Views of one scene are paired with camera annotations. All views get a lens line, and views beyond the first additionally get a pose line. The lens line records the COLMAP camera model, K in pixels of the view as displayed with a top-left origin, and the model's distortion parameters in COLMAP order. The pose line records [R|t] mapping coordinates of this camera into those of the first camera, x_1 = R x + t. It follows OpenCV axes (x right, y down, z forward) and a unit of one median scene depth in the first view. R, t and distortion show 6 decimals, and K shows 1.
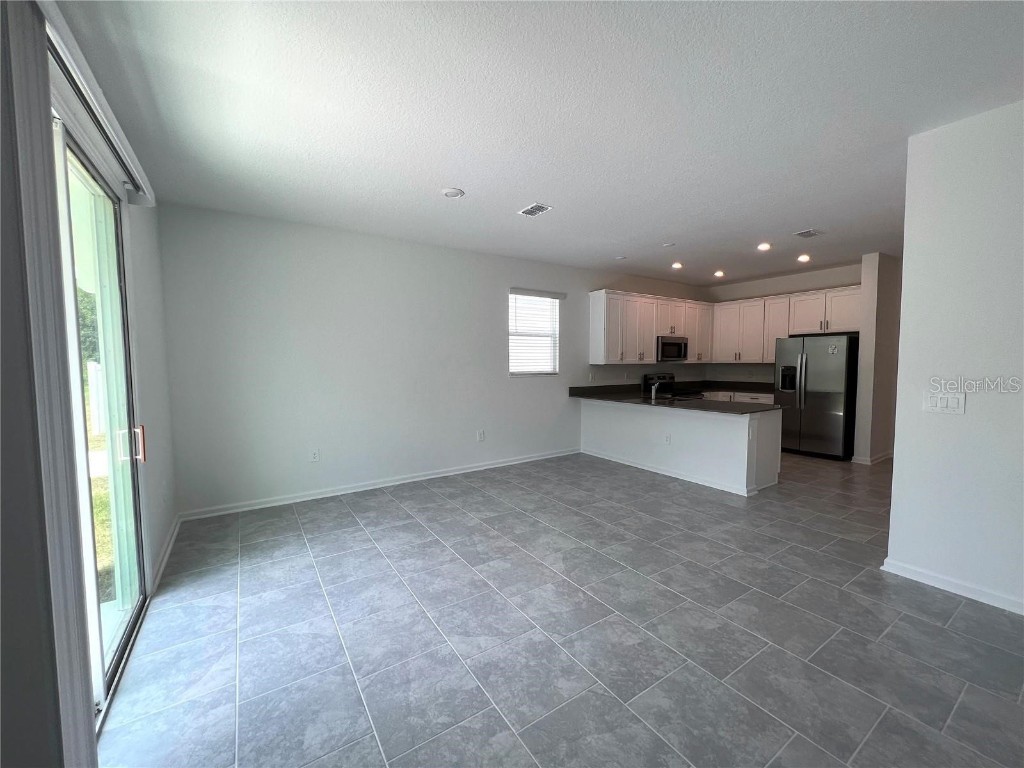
lens RADIAL K [[410.7, 0, 511.3], [0, 410.7, 382.5], [0, 0, 1]] dist [-0.002290, 0.000386]
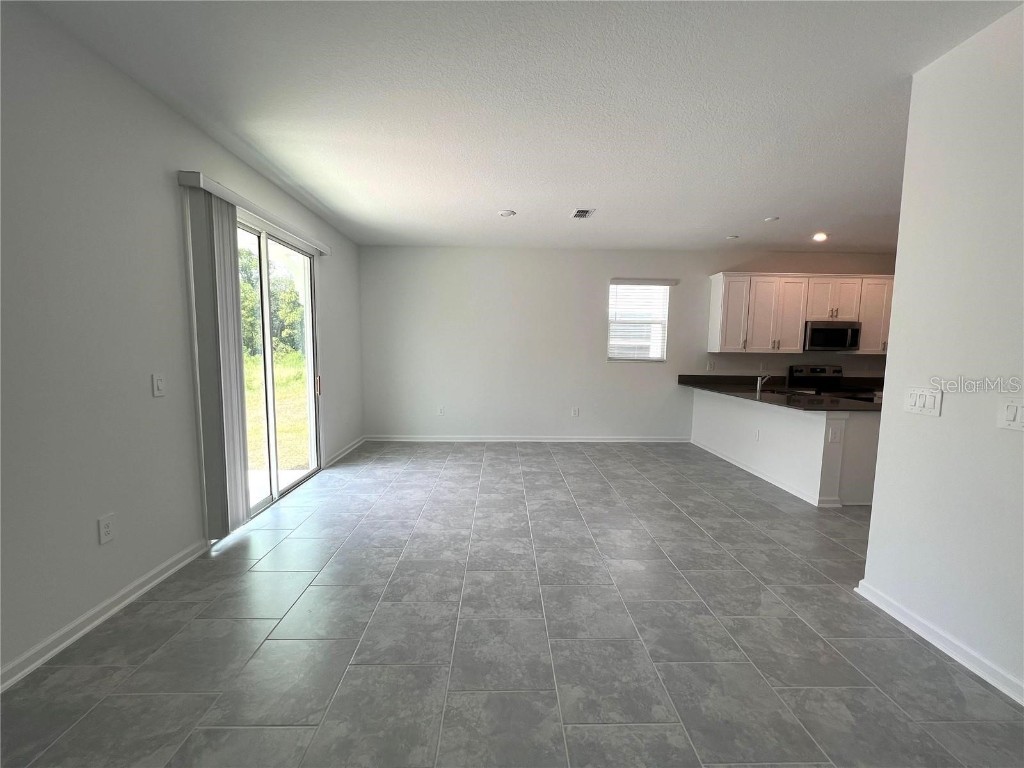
lens RADIAL K [[410.7, 0, 511.6], [0, 410.7, 383.5], [0, 0, 1]] dist [-0.002290, 0.000386]
pose [[0.850069, 0.062944, -0.522896, 0.466185], [-0.045415, 0.997895, 0.046291, 0.007322], [0.524710, -0.015604, 0.851138, -0.073922]]
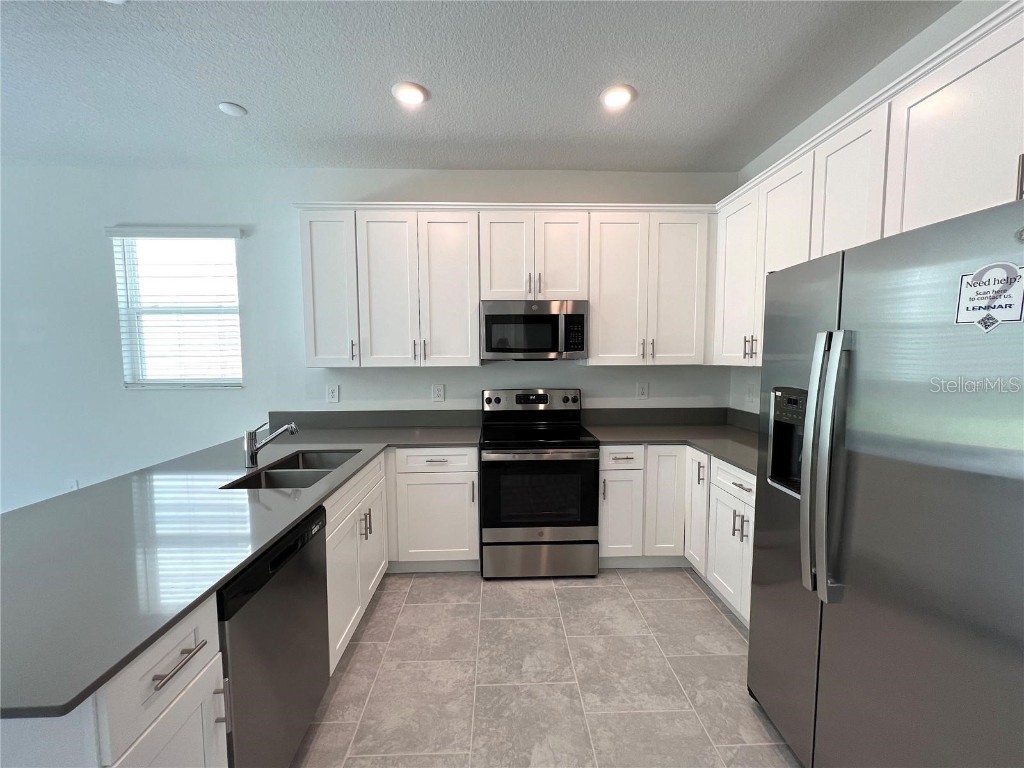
lens RADIAL K [[410.7, 0, 509.9], [0, 410.7, 391.0], [0, 0, 1]] dist [-0.002290, 0.000386]
pose [[0.851147, 0.043929, -0.523085, 0.975880], [-0.029787, 0.998928, 0.035422, -0.058592], [0.524081, -0.014568, 0.851544, 1.058124]]
